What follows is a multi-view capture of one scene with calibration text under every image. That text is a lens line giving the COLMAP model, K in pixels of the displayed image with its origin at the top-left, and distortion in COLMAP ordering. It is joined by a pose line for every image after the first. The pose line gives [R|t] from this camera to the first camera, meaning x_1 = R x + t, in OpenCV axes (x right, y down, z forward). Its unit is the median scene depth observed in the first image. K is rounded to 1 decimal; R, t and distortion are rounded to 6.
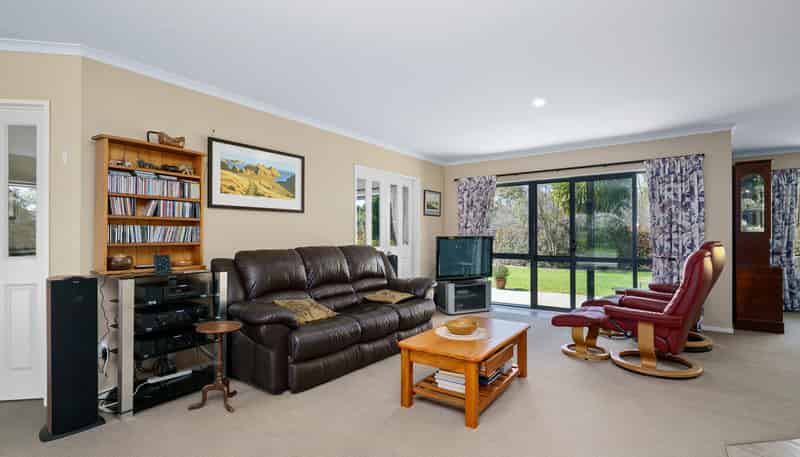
lens RADIAL K [[372.0, 0, 395.2], [0, 372.0, 234.9], [0, 0, 1]] dist [-0.005424, 0.000033]
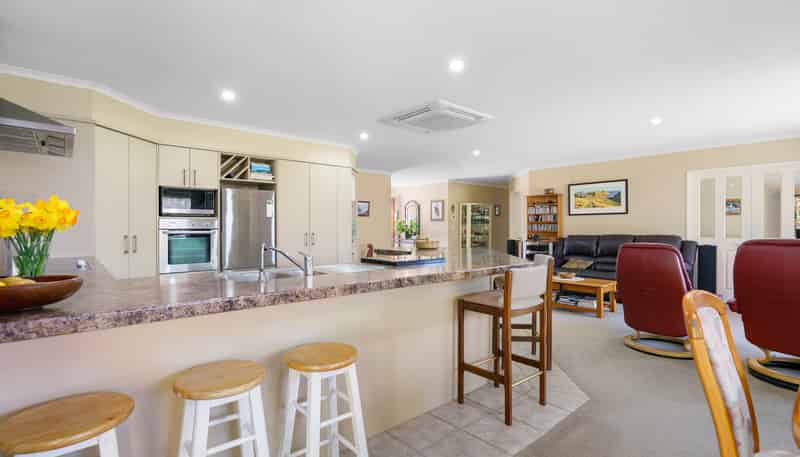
lens RADIAL K [[372.0, 0, 397.1], [0, 372.0, 229.2], [0, 0, 1]] dist [-0.005424, 0.000033]
pose [[-0.180234, -0.002090, -0.983622, 1.772127], [0.000031, 0.999998, -0.002131, 0.012634], [0.983624, -0.000415, -0.180233, 0.352960]]
